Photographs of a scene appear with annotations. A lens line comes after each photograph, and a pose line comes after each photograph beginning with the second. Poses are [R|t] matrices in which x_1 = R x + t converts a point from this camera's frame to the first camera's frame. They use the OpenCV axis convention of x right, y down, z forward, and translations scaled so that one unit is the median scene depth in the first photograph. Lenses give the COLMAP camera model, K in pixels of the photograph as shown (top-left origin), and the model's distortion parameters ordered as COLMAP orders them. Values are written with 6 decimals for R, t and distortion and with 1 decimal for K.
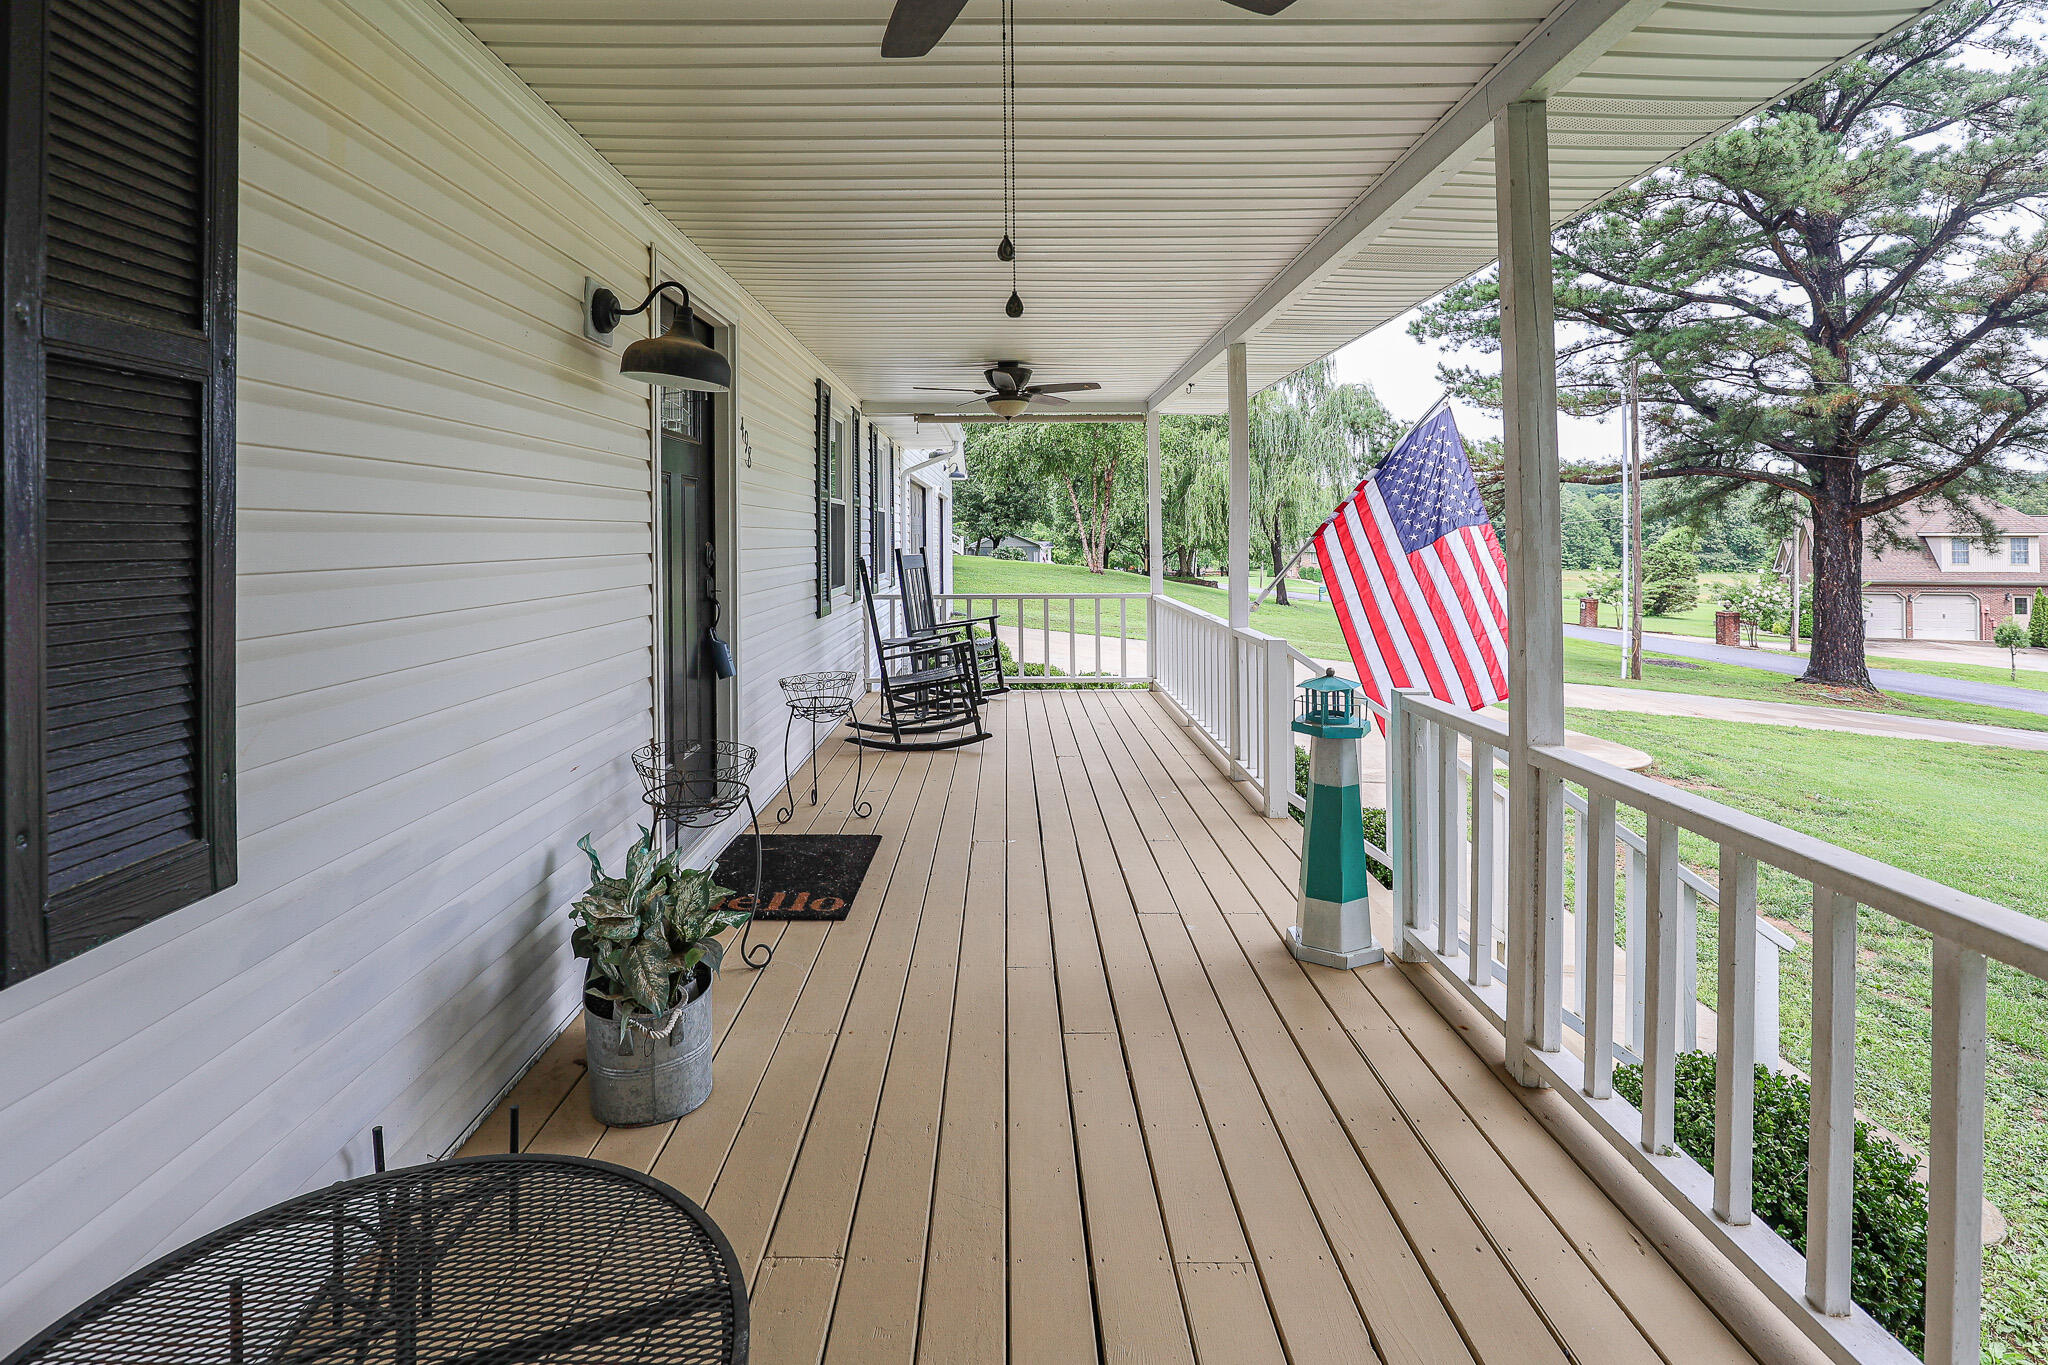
lens RADIAL K [[986.6, 0, 1024.0], [0, 986.6, 682.5], [0, 0, 1]] dist [-0.050945, -0.000273]
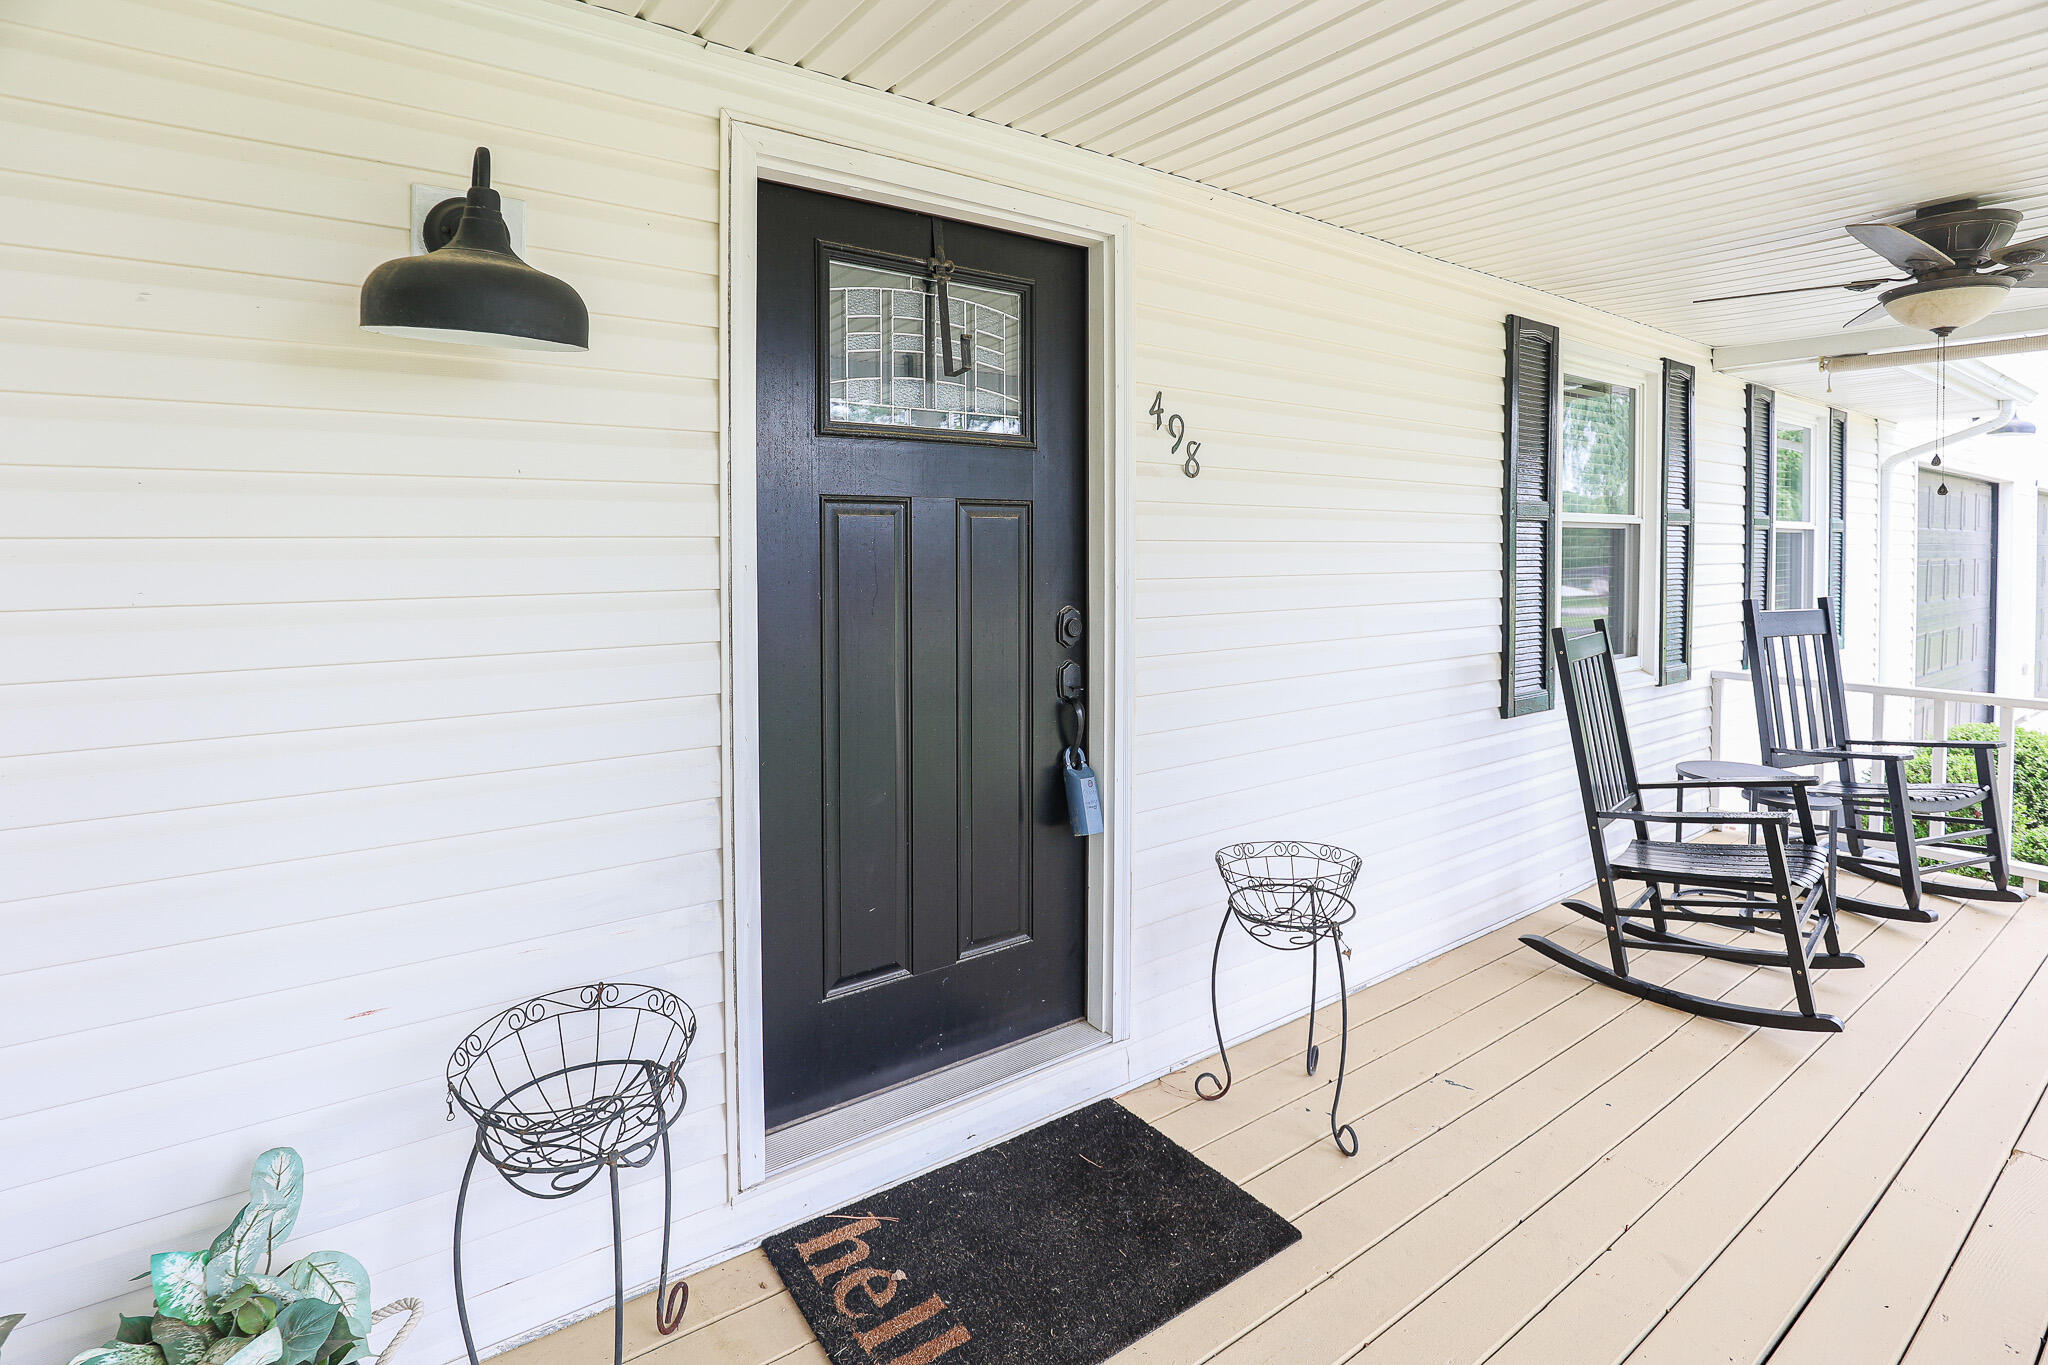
lens RADIAL K [[1004.5, 0, 1021.0], [0, 1004.5, 715.0], [0, 0, 1]] dist [-0.034543, 0.000571]
pose [[0.590596, 0.129402, -0.796524, 0.171034], [-0.114185, 0.990529, 0.076255, -0.124316], [0.798848, 0.045915, 0.599778, 0.626096]]
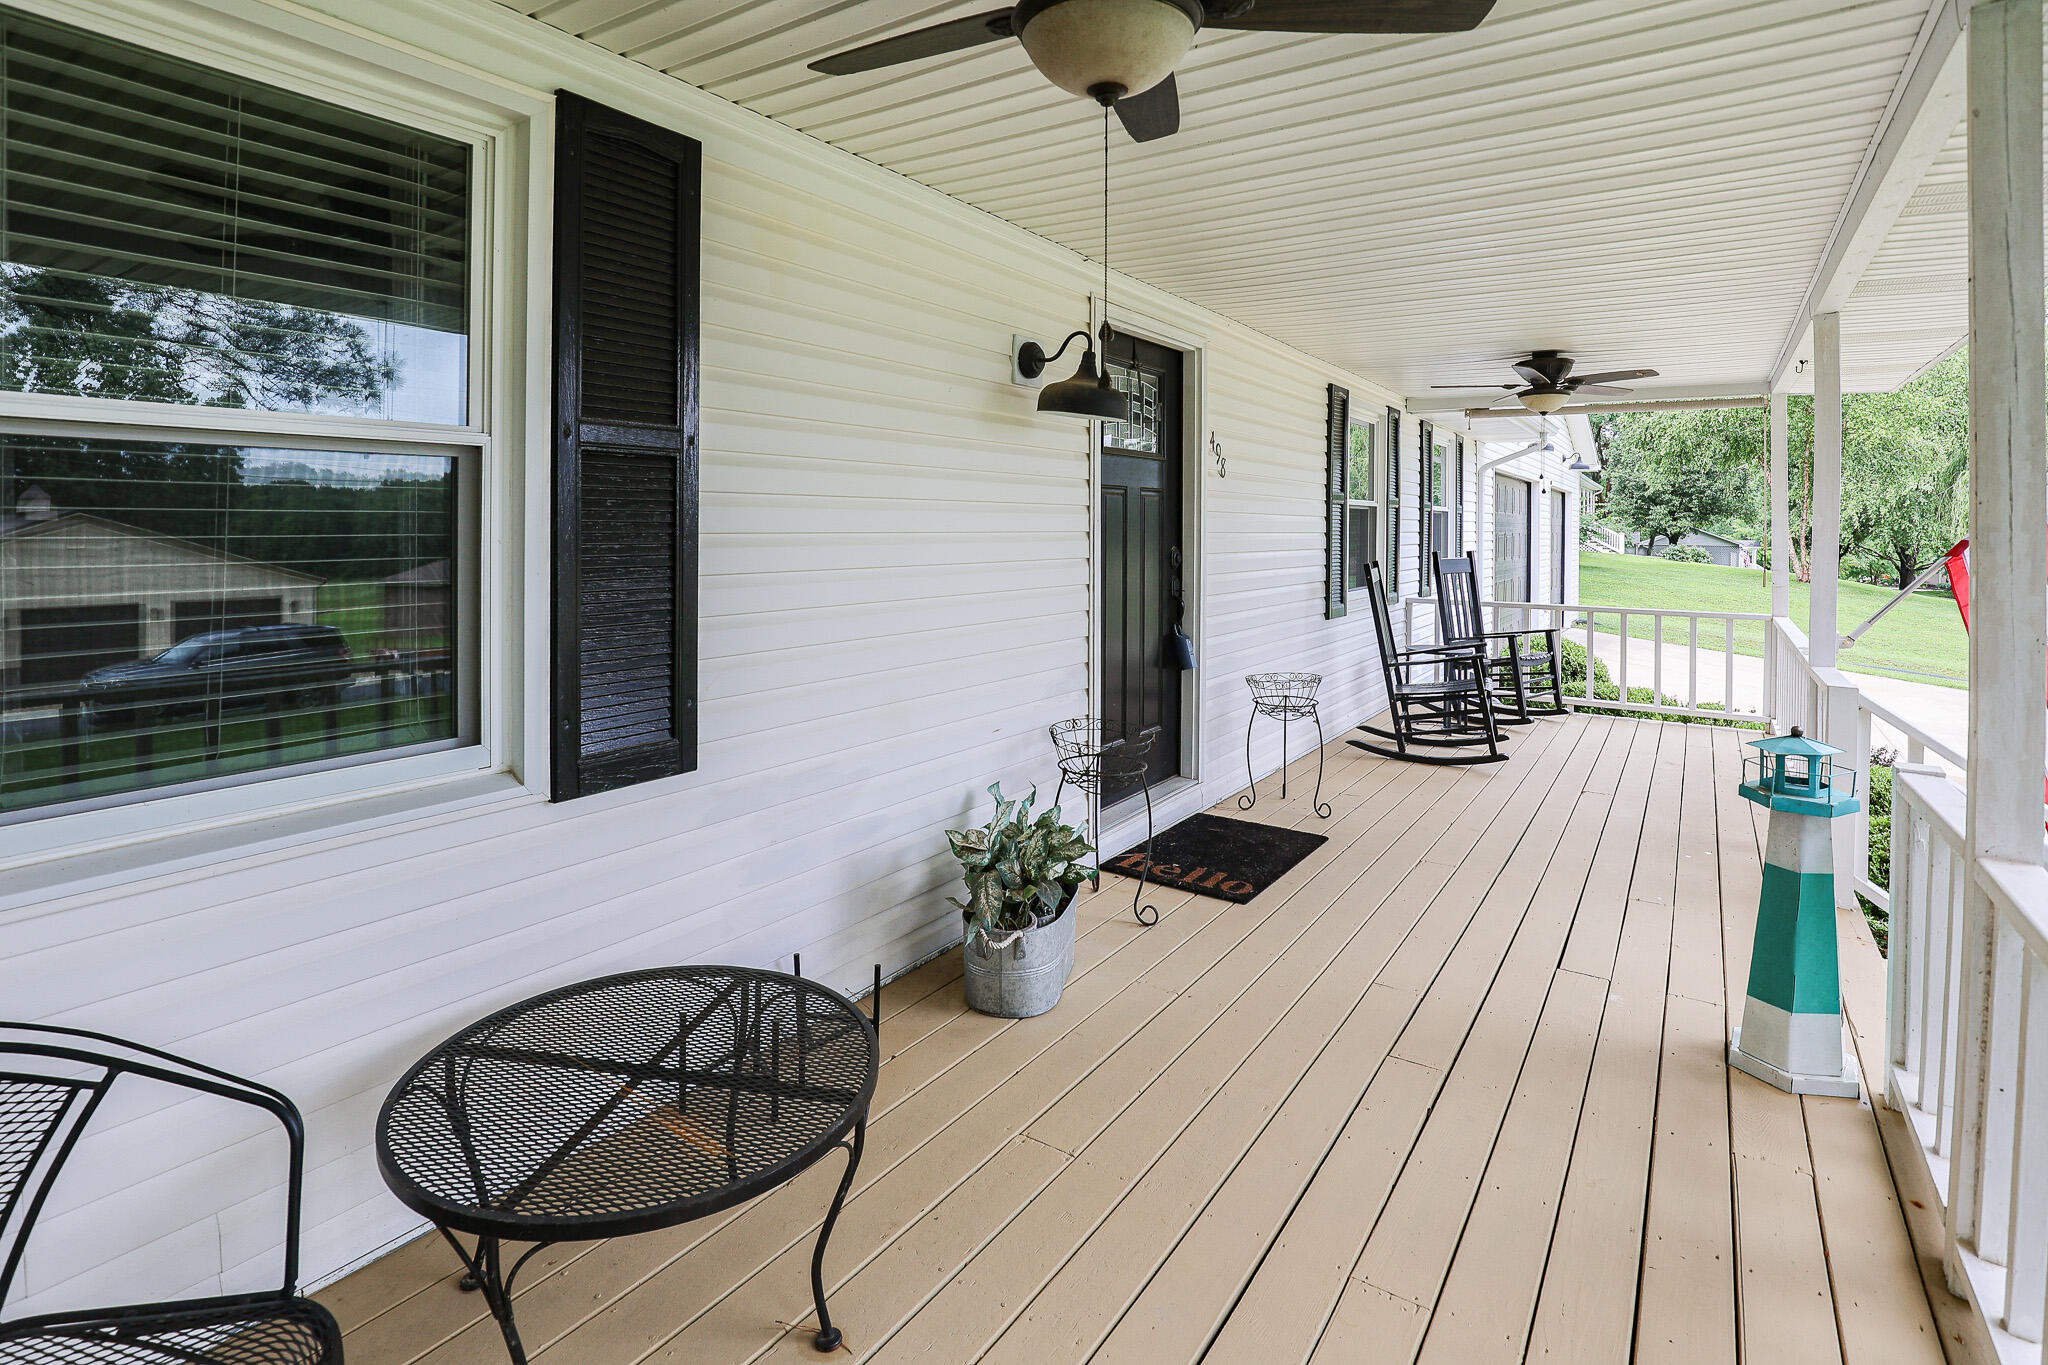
lens RADIAL K [[982.6, 0, 1029.7], [0, 982.6, 725.7], [0, 0, 1]] dist [-0.042780, 0.000557]
pose [[0.820840, 0.123048, -0.557746, 0.200255], [-0.093200, 0.992286, 0.081751, -0.017758], [0.563502, -0.015123, 0.825976, -0.015560]]
